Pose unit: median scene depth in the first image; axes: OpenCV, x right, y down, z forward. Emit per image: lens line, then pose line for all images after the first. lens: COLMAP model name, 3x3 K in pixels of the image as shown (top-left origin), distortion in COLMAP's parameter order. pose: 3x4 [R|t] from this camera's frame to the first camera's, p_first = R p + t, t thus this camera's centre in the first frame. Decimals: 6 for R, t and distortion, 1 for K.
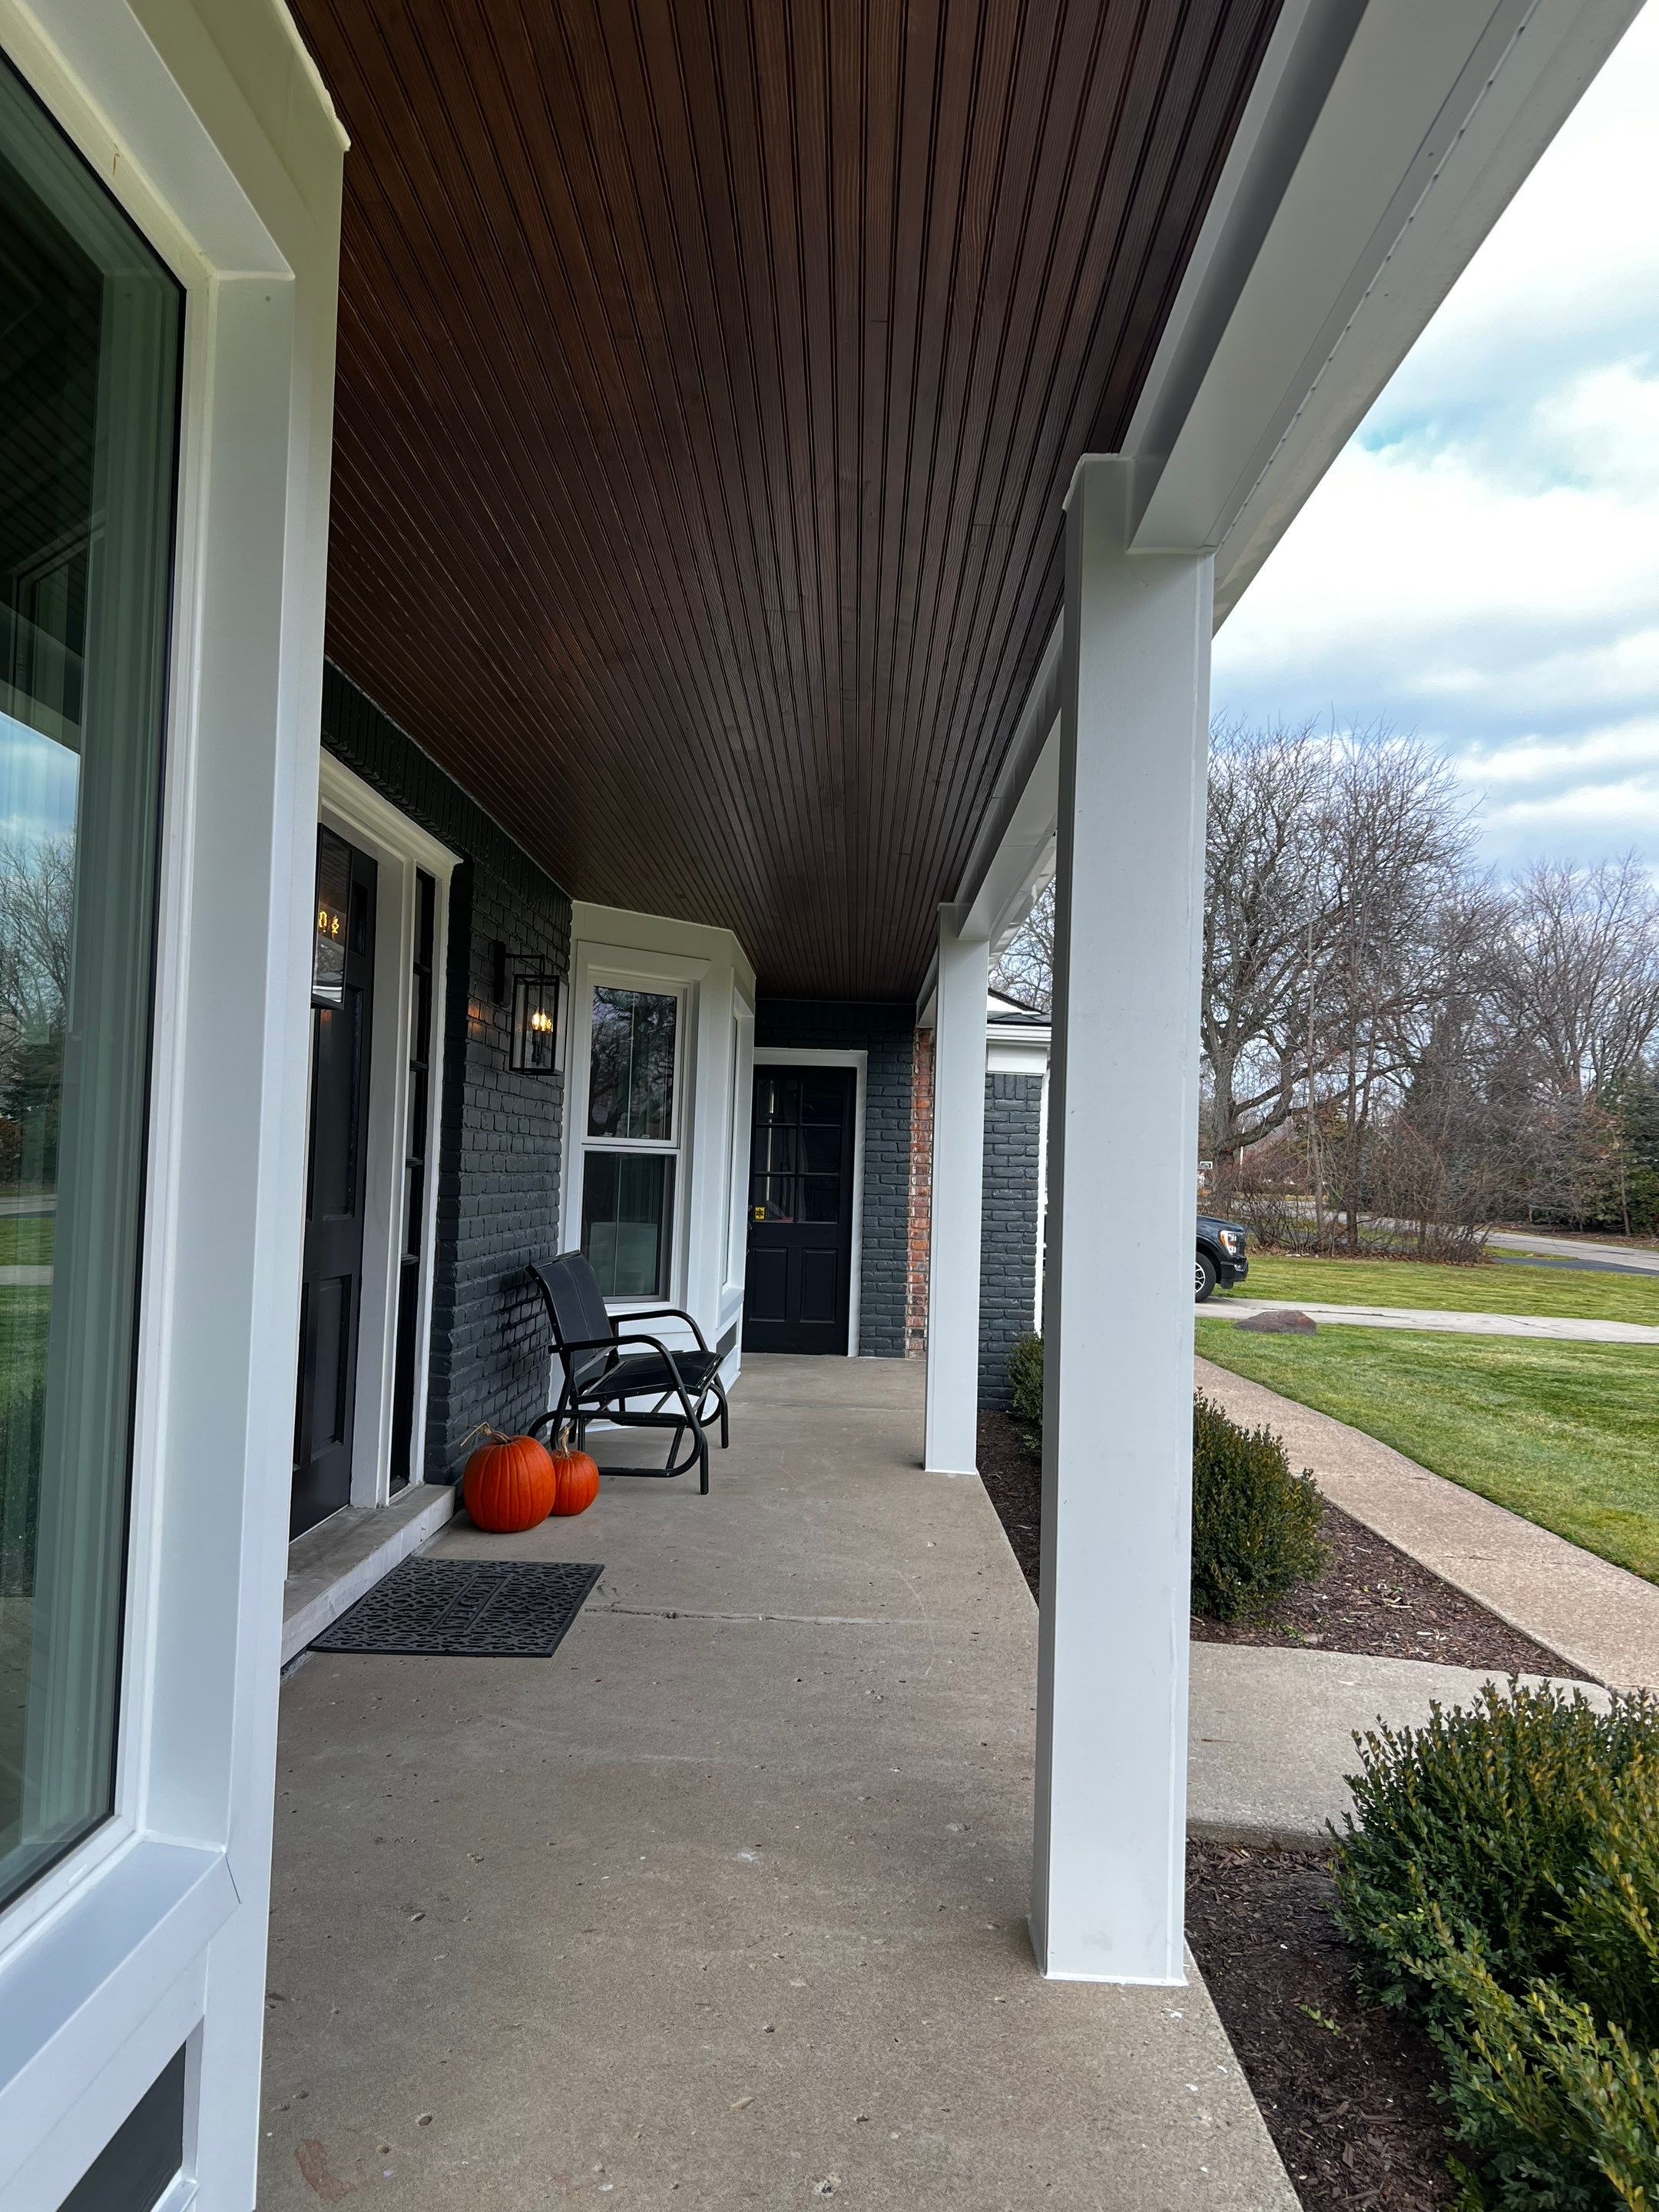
lens RADIAL K [[1622.3, 0, 796.5], [0, 1622.3, 1115.6], [0, 0, 1]] dist [0.095612, -0.139321]
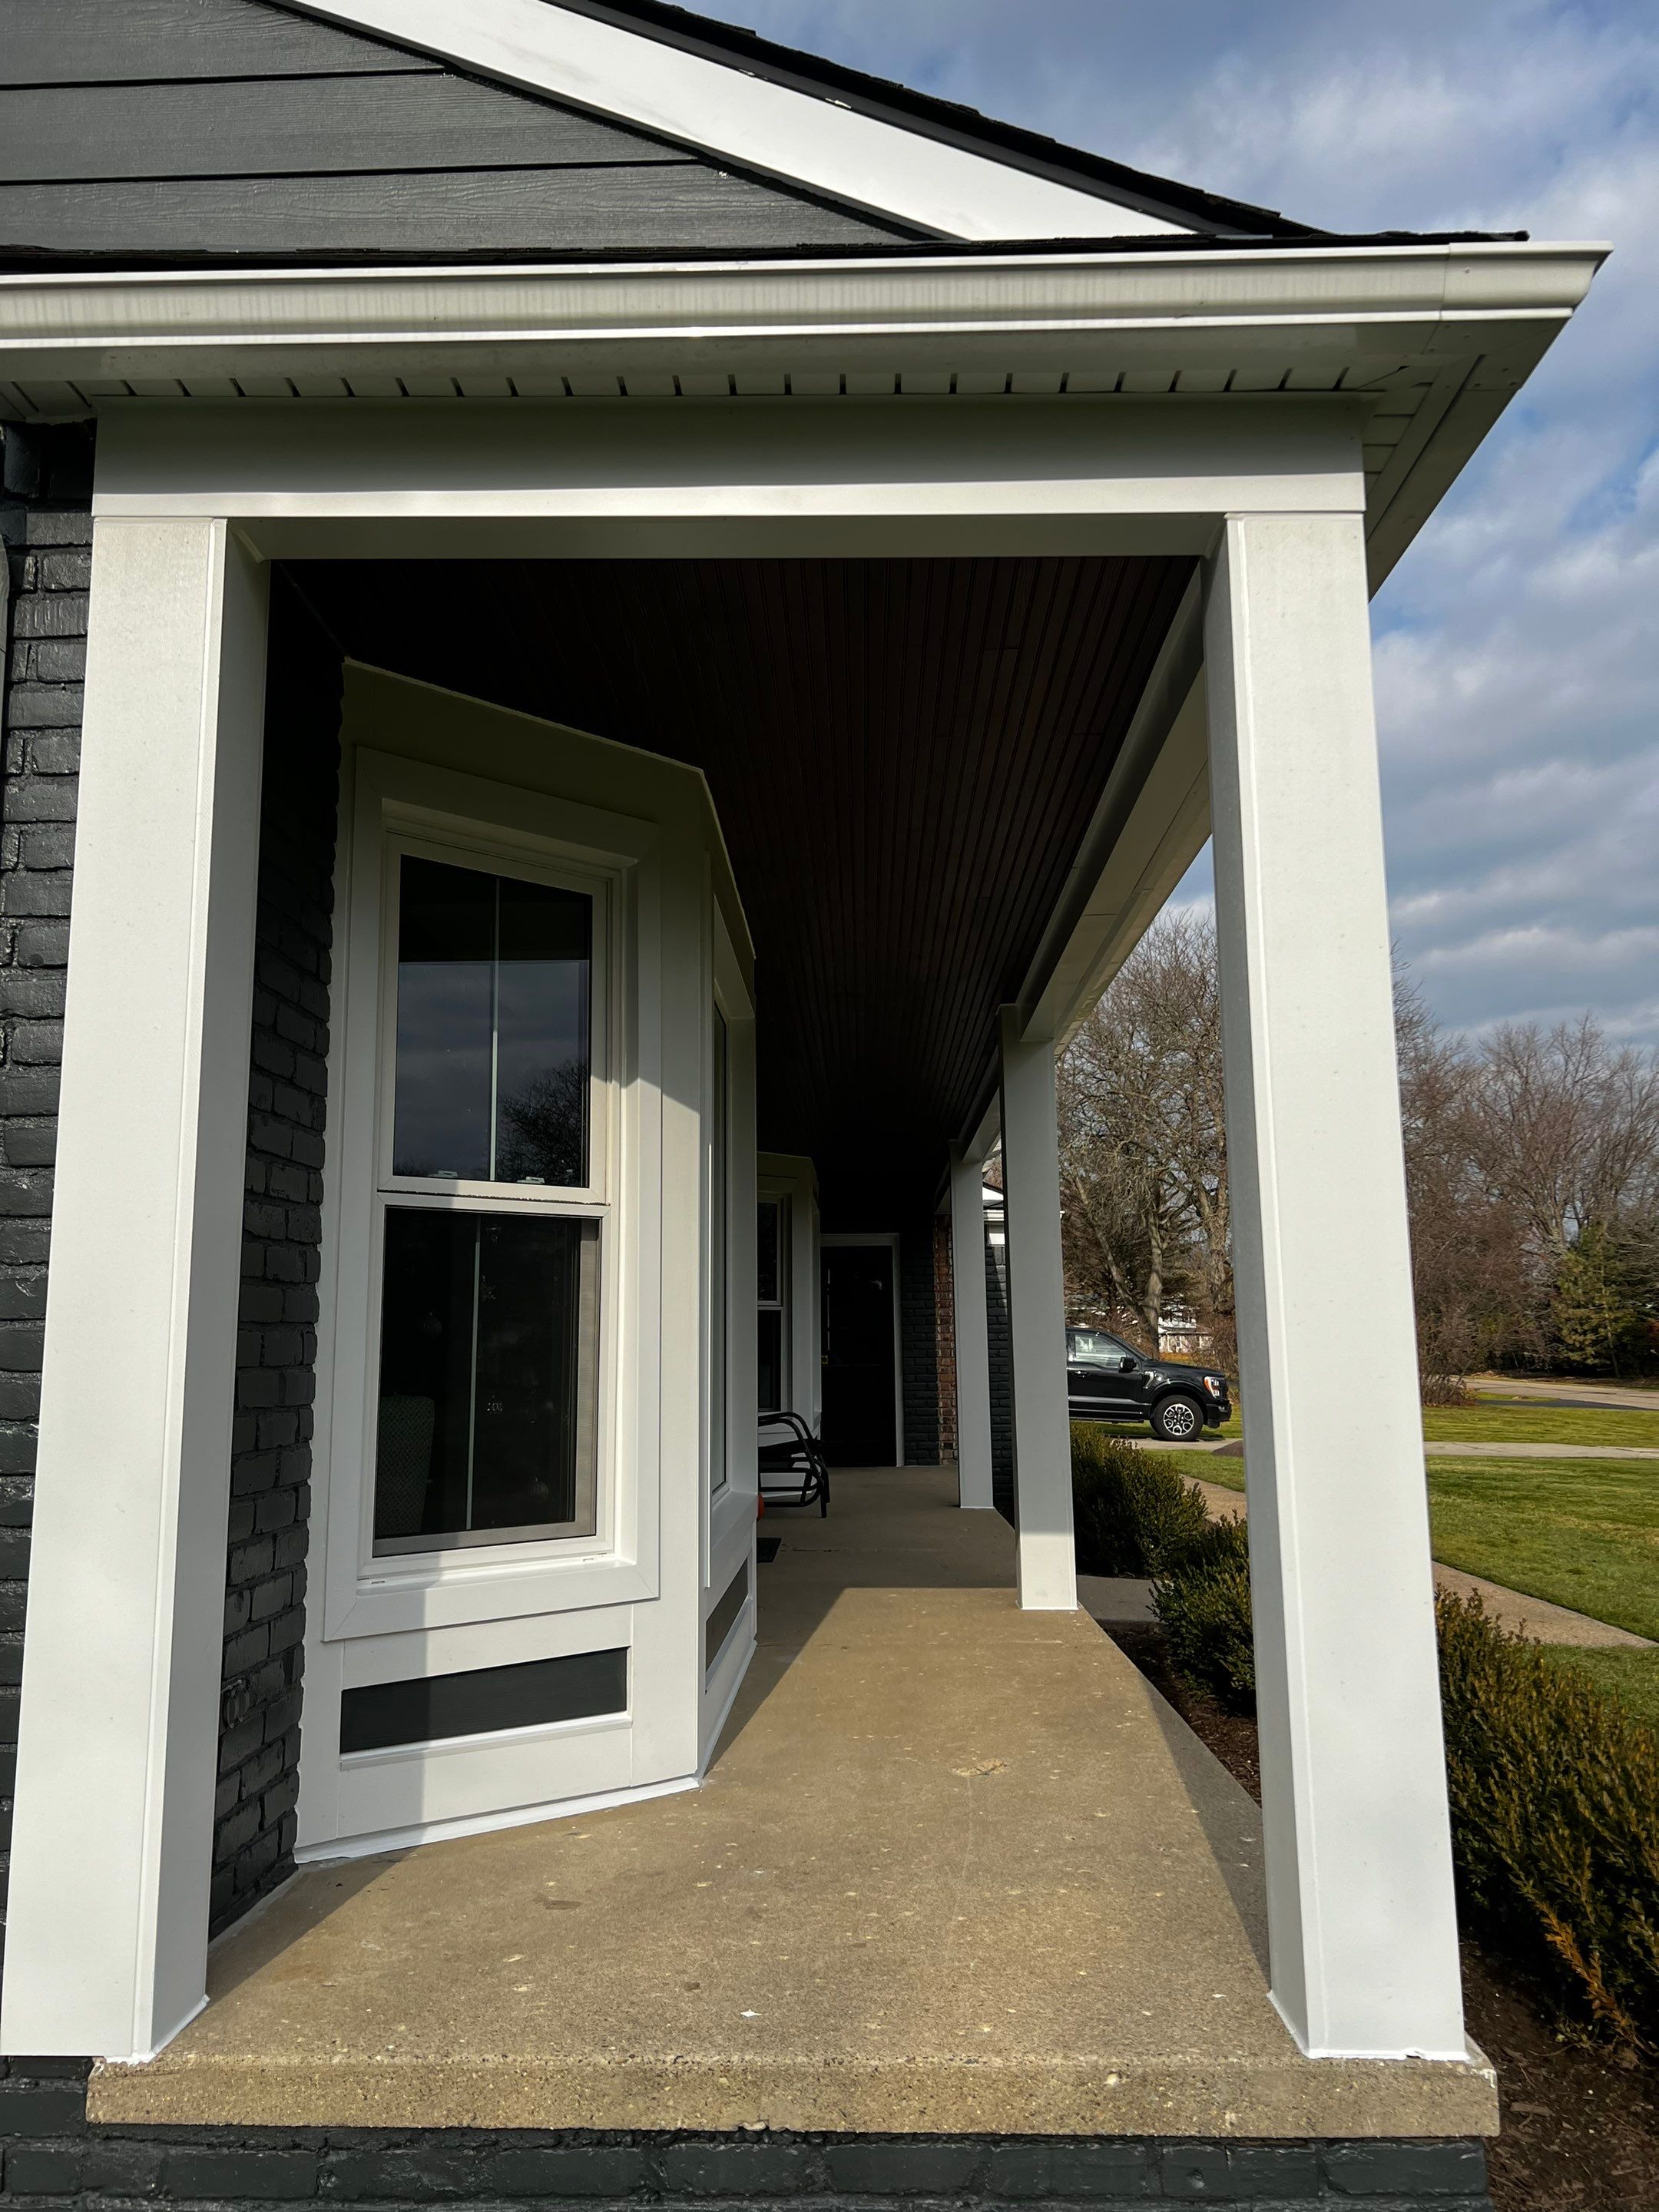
lens RADIAL K [[1658.4, 0, 829.5], [0, 1658.4, 1106.0], [0, 0, 1]] dist [0.055412, -0.066195]
pose [[0.998894, -0.042624, 0.019826, -0.037044], [0.044629, 0.992355, -0.115063, 0.010751], [-0.014770, 0.115821, 0.993160, -0.373602]]
